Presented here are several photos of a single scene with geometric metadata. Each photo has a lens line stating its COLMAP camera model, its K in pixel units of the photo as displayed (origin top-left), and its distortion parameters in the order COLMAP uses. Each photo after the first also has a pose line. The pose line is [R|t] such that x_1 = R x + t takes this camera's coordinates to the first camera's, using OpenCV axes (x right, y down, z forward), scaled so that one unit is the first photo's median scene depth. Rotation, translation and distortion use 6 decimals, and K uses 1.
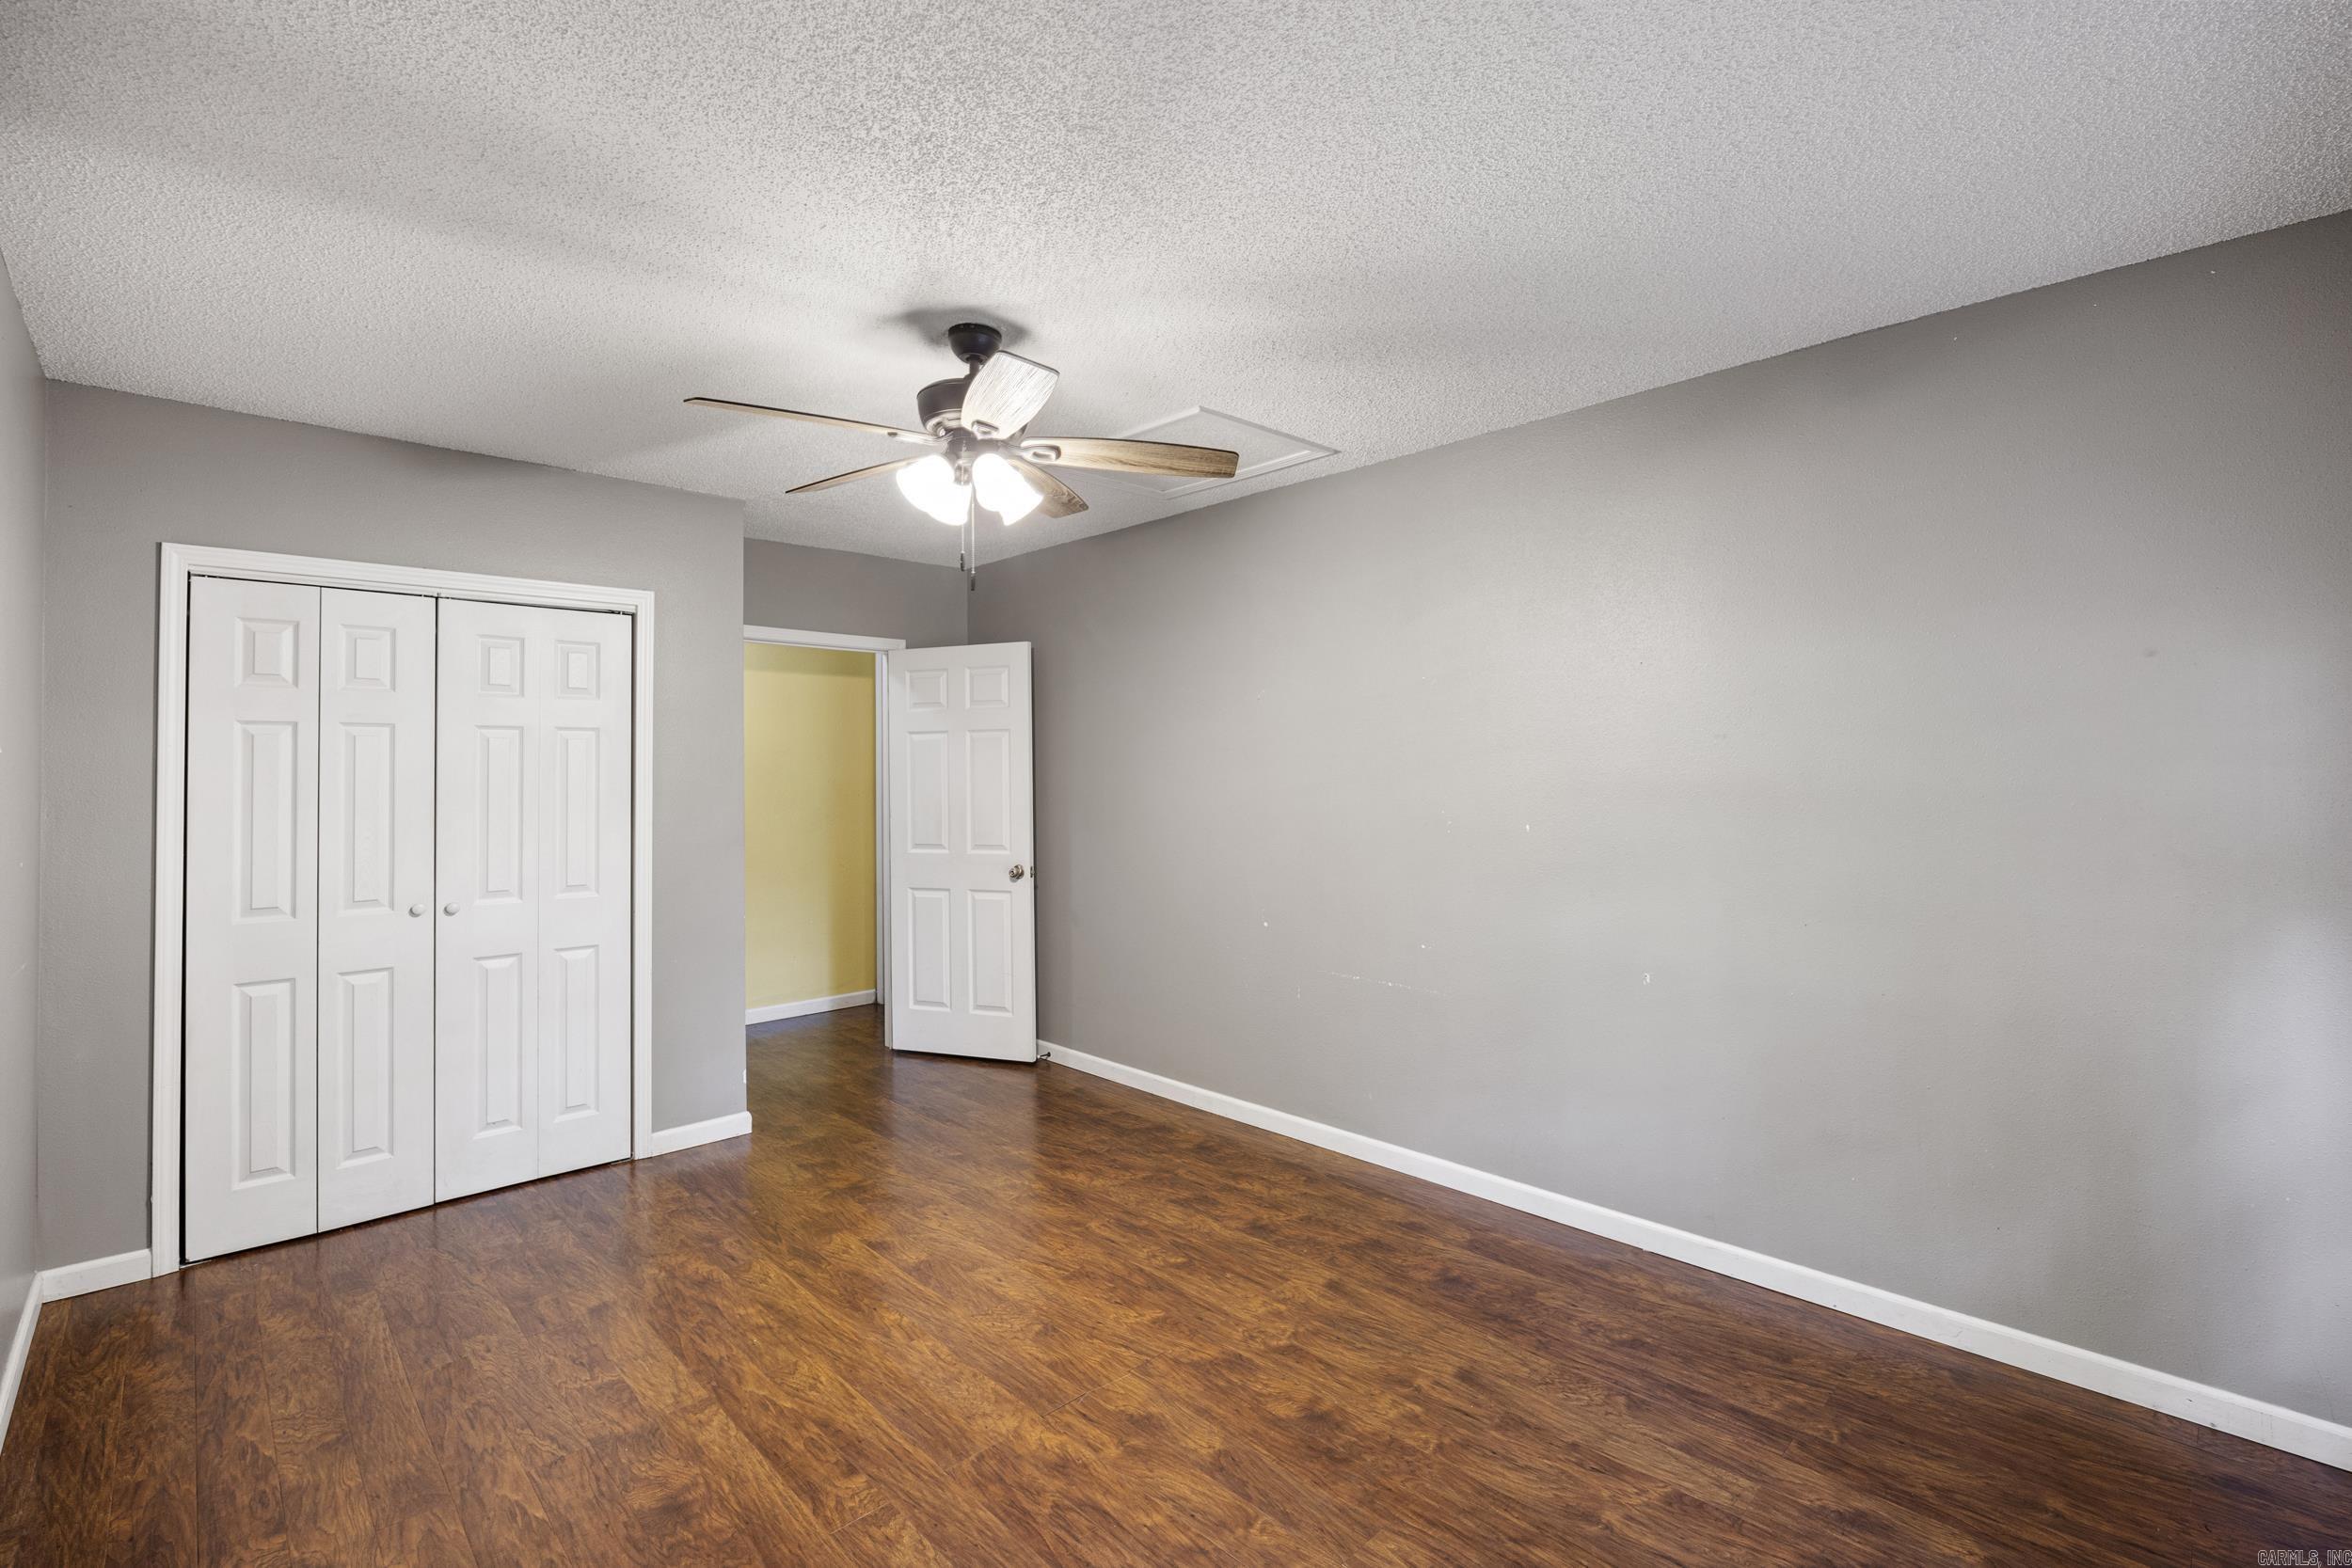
lens RADIAL K [[1046.7, 0, 1202.7], [0, 1046.7, 743.5], [0, 0, 1]] dist [-0.010294, 0.000301]
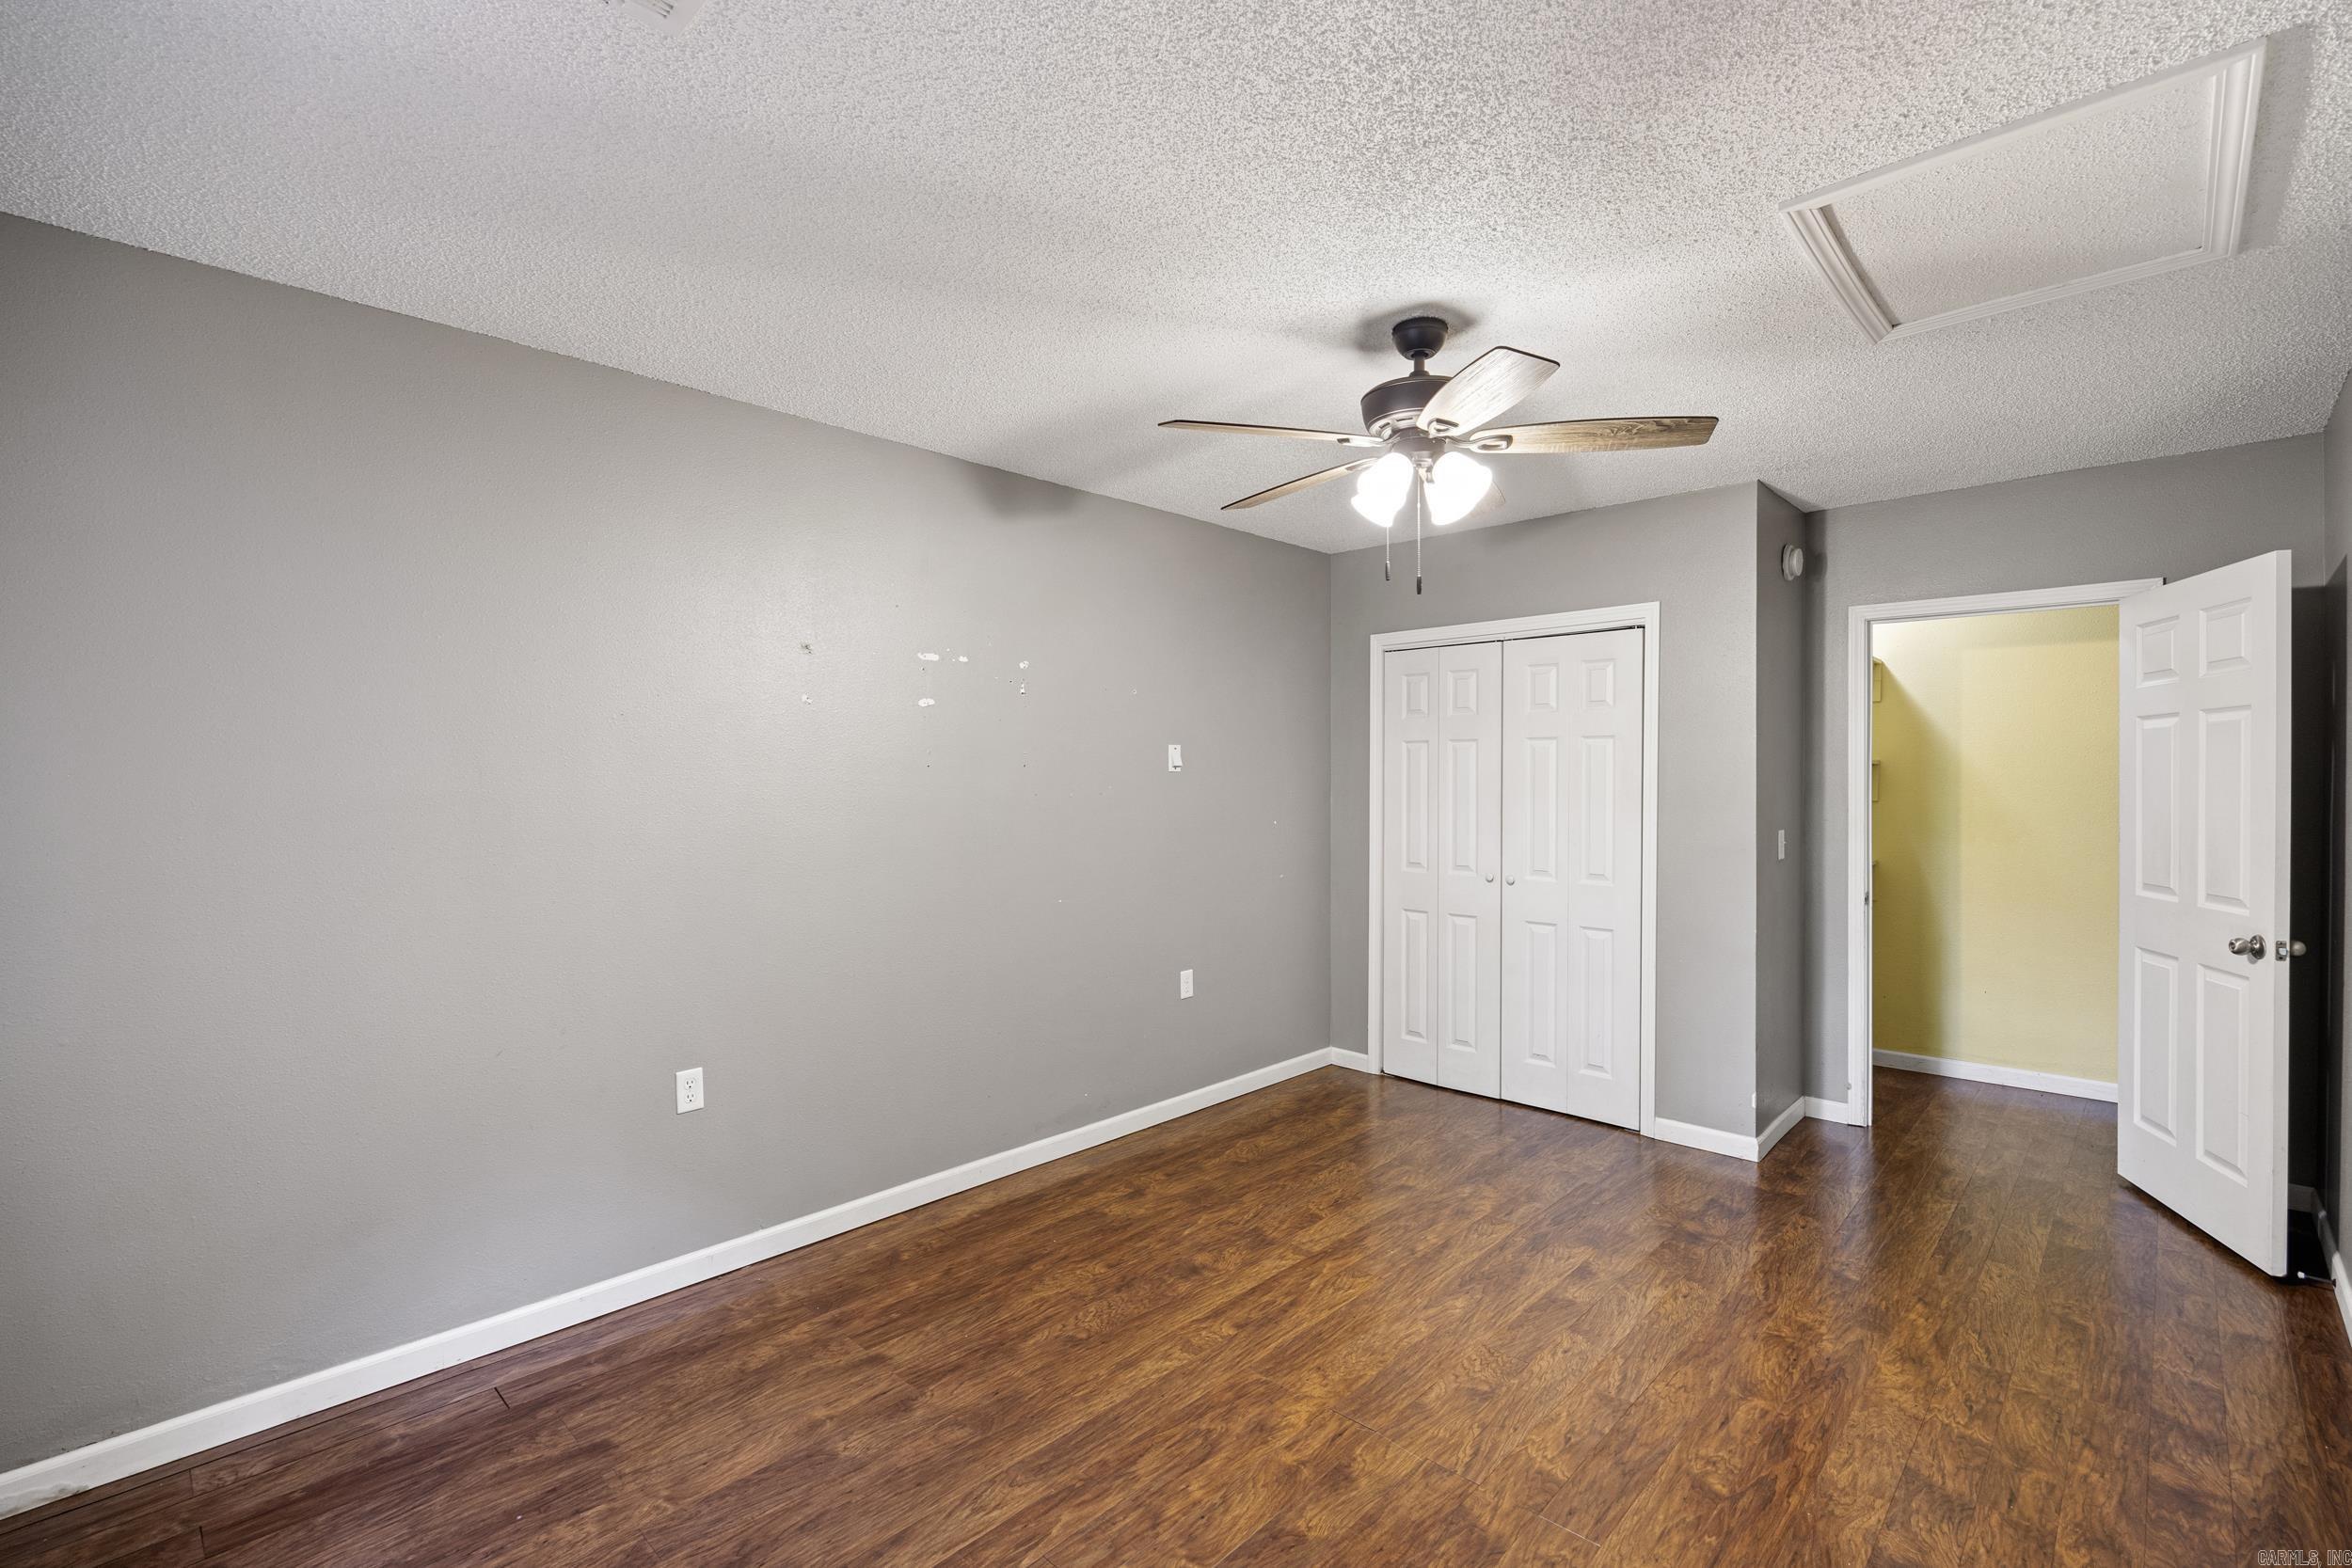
lens RADIAL K [[1042.9, 0, 1176.0], [0, 1042.9, 784.0], [0, 0, 1]] dist [-0.010261, -0.001176]
pose [[0.018983, 0.015697, -0.999697, 0.743342], [0.029290, 0.999439, 0.016249, 0.007548], [0.999391, -0.029589, 0.018513, 0.733439]]
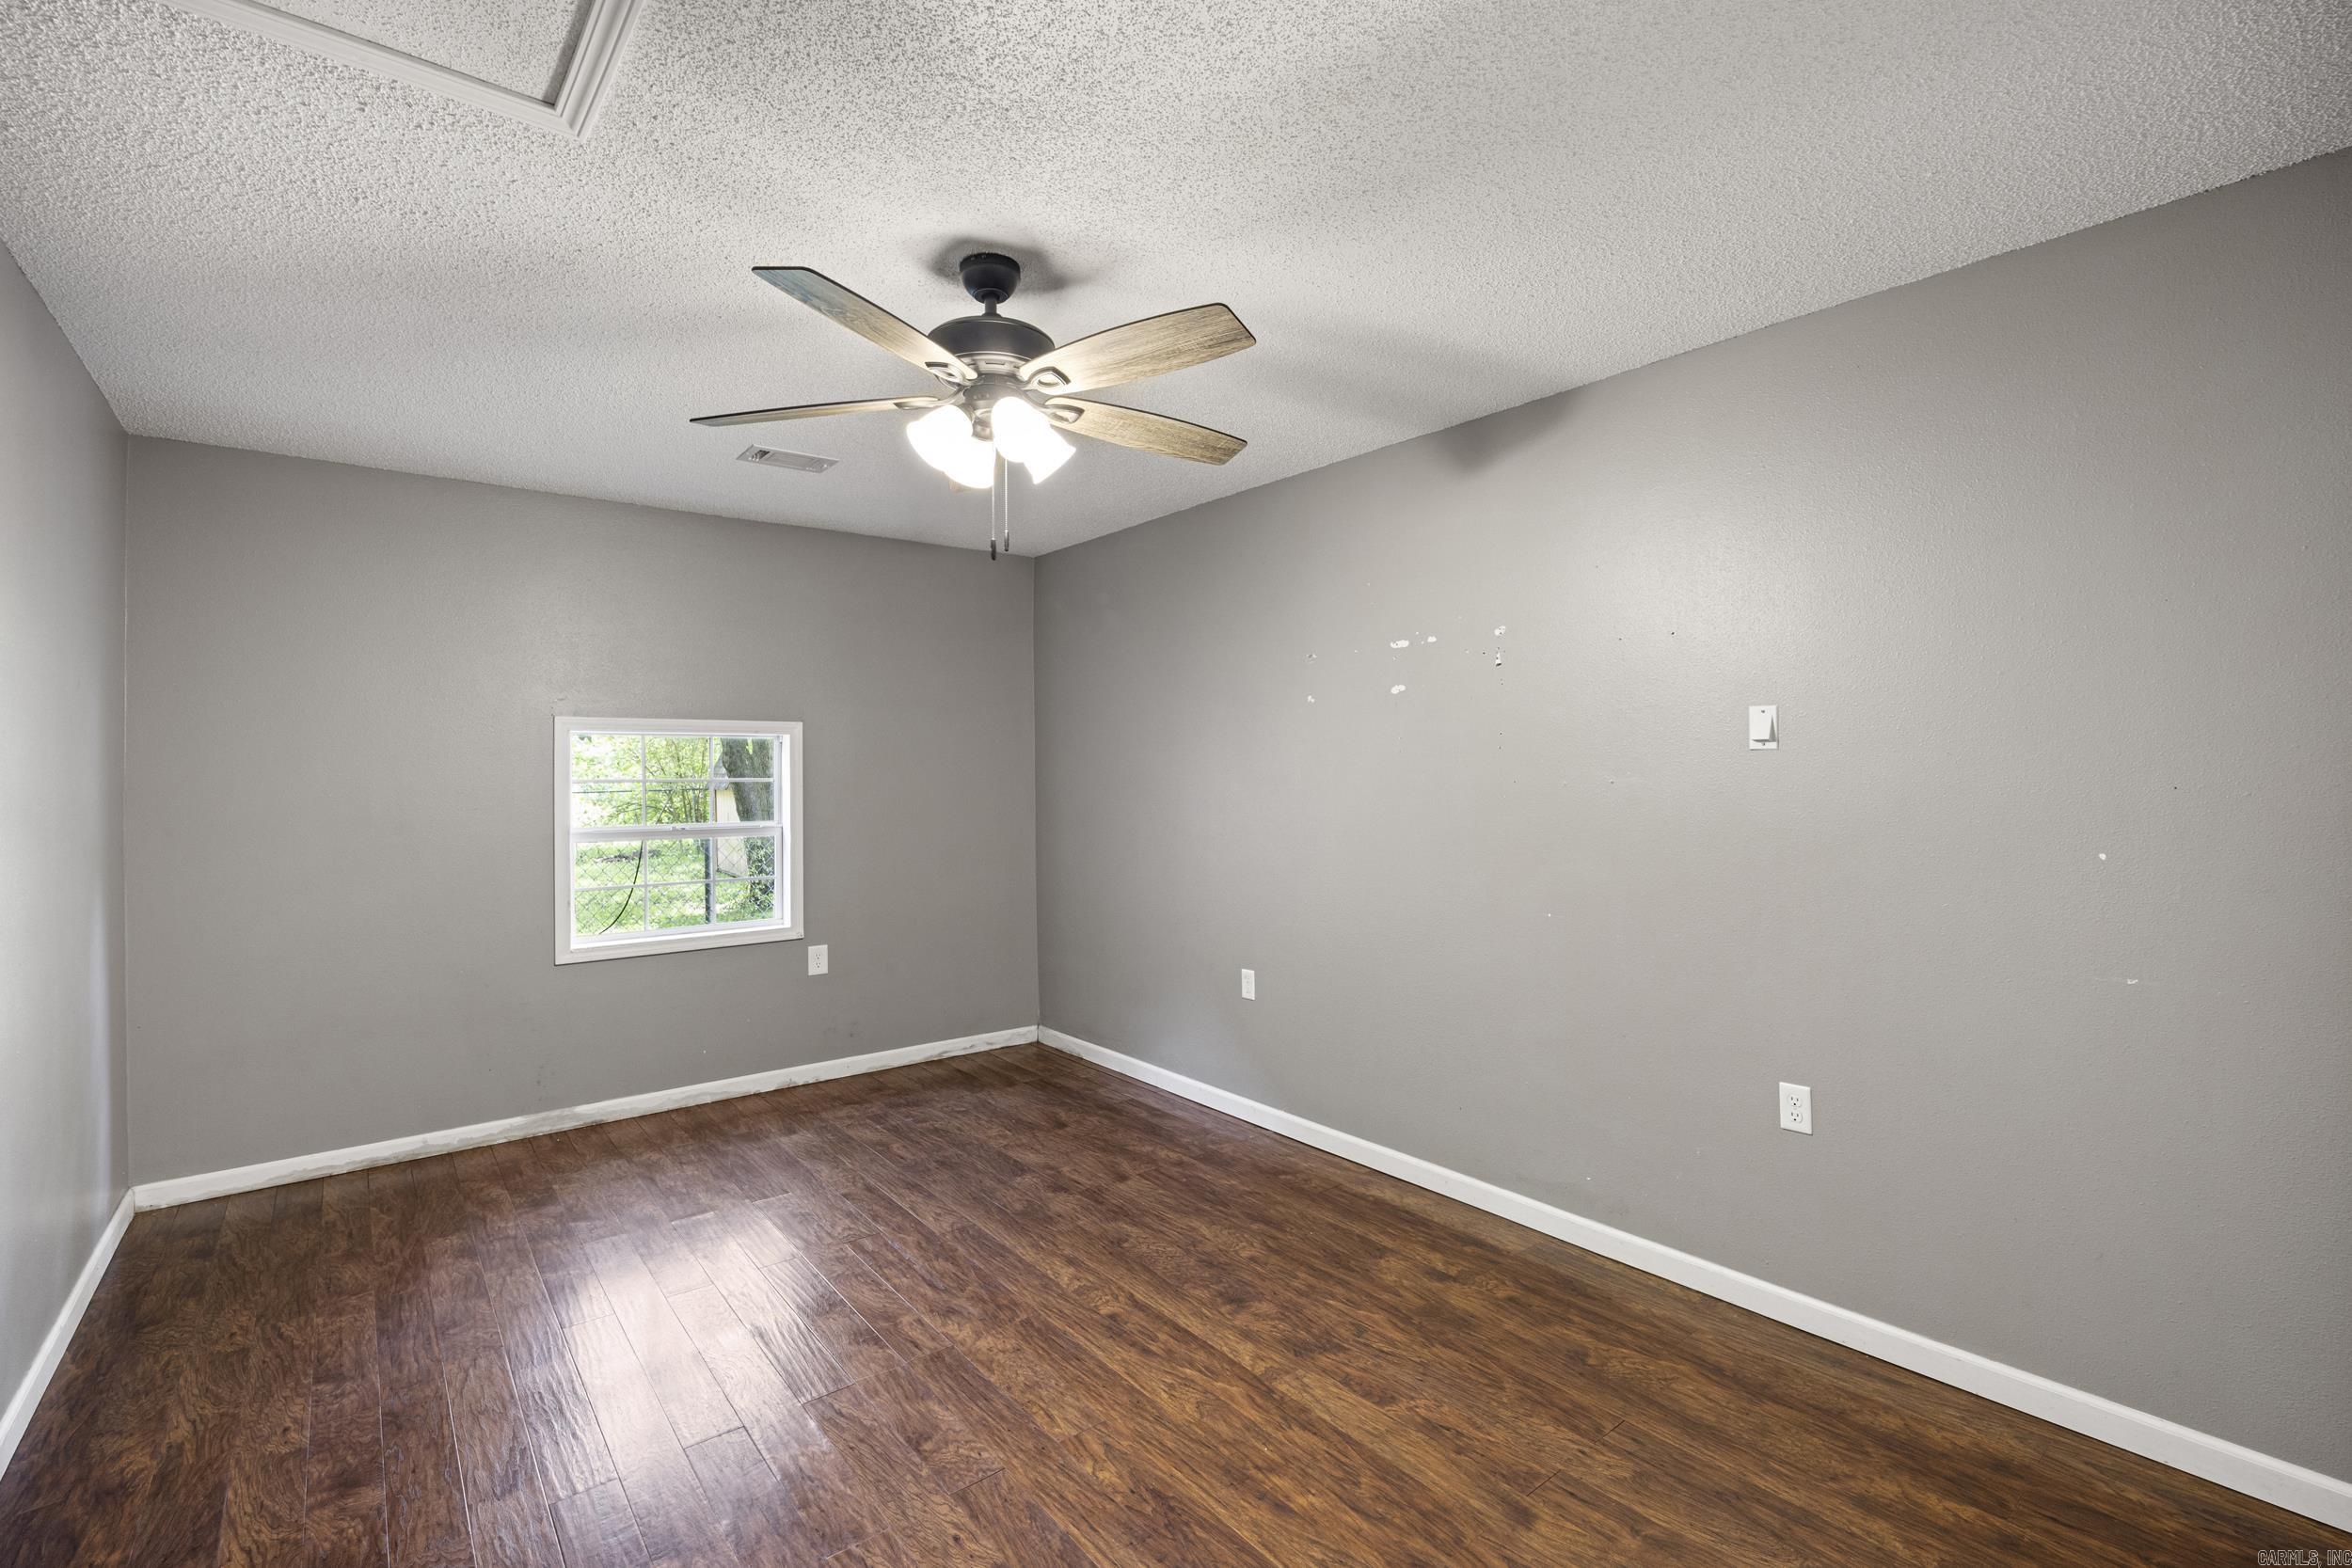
lens RADIAL K [[1042.9, 0, 1176.0], [0, 1042.9, 784.0], [0, 0, 1]] dist [-0.010261, -0.001176]
pose [[-0.993183, 0.017598, 0.115234, -0.455870], [0.016208, 0.999784, -0.012984, 0.057862], [-0.115437, -0.011027, -0.993254, 1.797599]]
